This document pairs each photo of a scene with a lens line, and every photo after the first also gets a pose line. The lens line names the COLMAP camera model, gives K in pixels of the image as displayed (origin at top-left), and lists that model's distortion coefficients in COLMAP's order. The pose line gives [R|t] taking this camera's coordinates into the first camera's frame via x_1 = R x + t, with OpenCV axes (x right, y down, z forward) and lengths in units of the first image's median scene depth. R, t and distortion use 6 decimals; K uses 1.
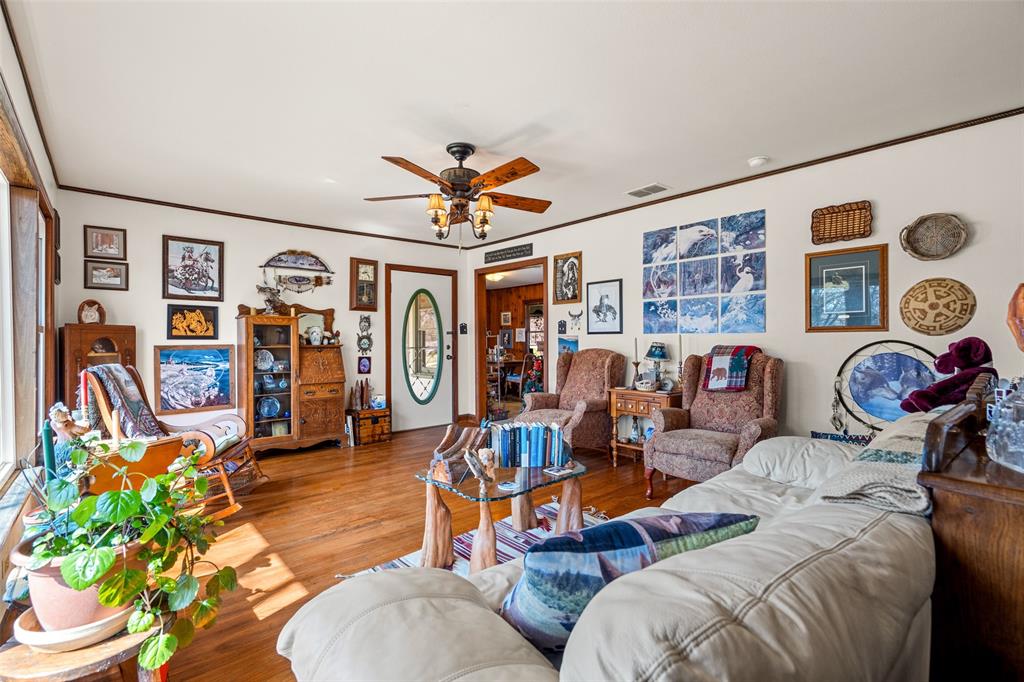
lens RADIAL K [[465.9, 0, 514.2], [0, 465.9, 339.4], [0, 0, 1]] dist [-0.004066, 0.000636]
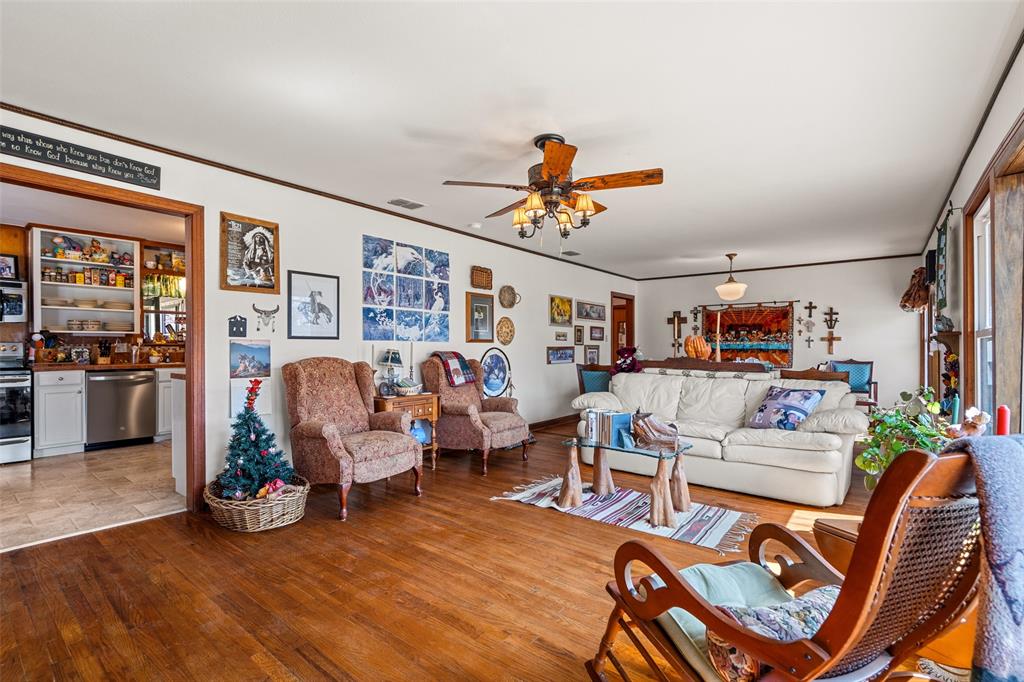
lens RADIAL K [[465.9, 0, 512.7], [0, 465.9, 346.9], [0, 0, 1]] dist [-0.004066, 0.000636]
pose [[-0.184069, 0.003515, 0.982907, -0.751940], [-0.001389, 0.999992, -0.003837, 0.004850], [-0.982912, -0.002072, -0.184063, 0.920778]]
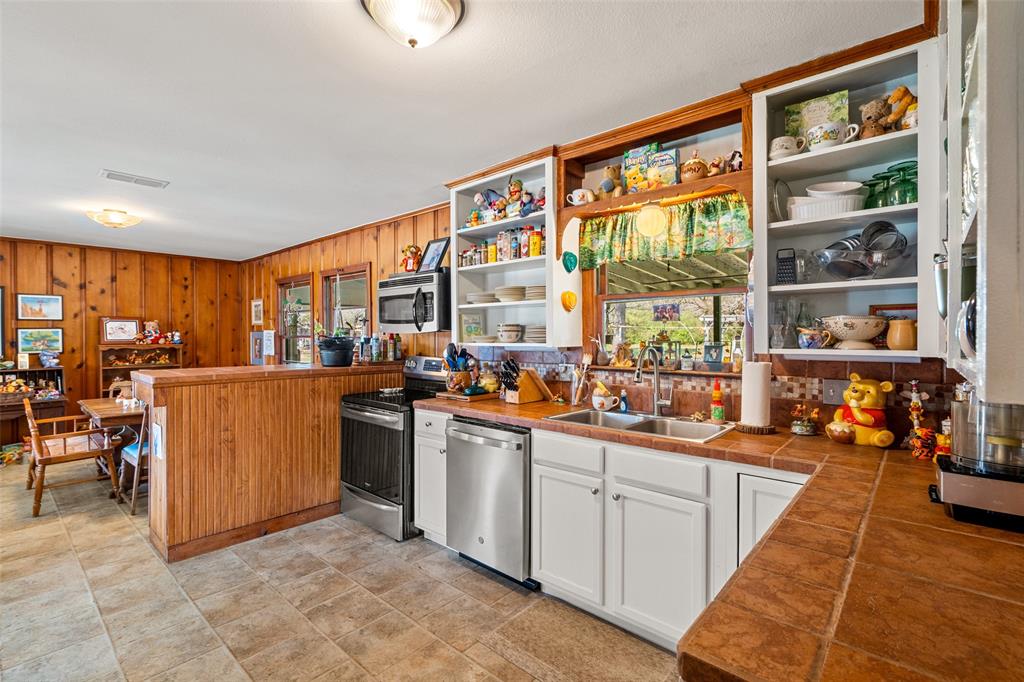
lens RADIAL K [[465.9, 0, 513.9], [0, 465.9, 338.2], [0, 0, 1]] dist [-0.004066, 0.000636]
pose [[0.991942, 0.002690, 0.126665, -0.040774], [-0.002733, 0.999996, 0.000164, -0.022795], [-0.126664, -0.000509, 0.991946, 1.012538]]
